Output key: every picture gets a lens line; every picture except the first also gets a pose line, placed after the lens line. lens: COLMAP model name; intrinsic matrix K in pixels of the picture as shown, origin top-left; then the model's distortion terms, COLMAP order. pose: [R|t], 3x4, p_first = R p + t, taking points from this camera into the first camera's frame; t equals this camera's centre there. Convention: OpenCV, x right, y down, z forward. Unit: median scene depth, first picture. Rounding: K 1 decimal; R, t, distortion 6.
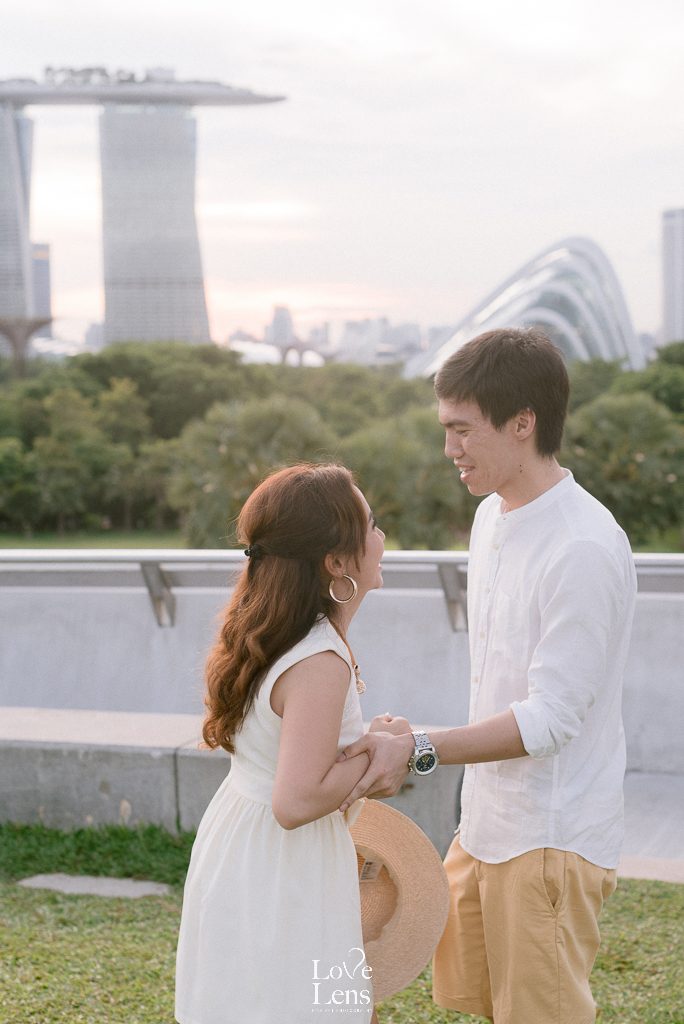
lens RADIAL K [[2015.3, 0, 342.0], [0, 2015.3, 512.0], [0, 0, 1]] dist [-0.063952, -0.003766]
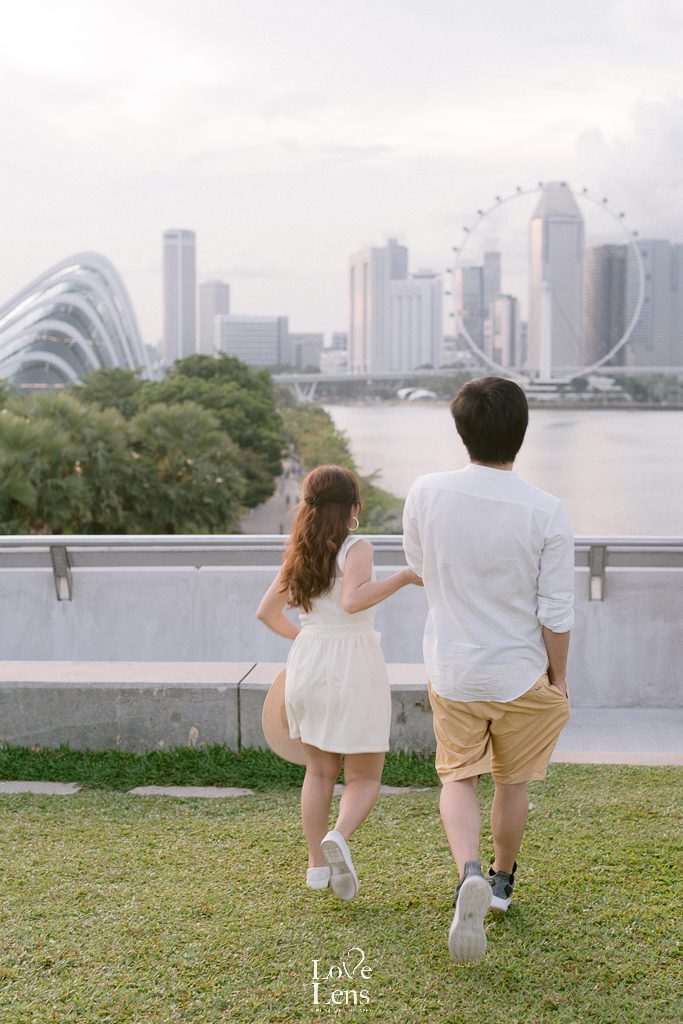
lens RADIAL K [[2015.3, 0, 341.5], [0, 2015.3, 512.0], [0, 0, 1]] dist [-0.063952, -0.003766]
pose [[0.949559, 0.000432, 0.313589, -0.411854], [0.000333, 0.999997, -0.002387, 0.011386], [-0.313590, 0.002371, 0.949556, -0.227428]]
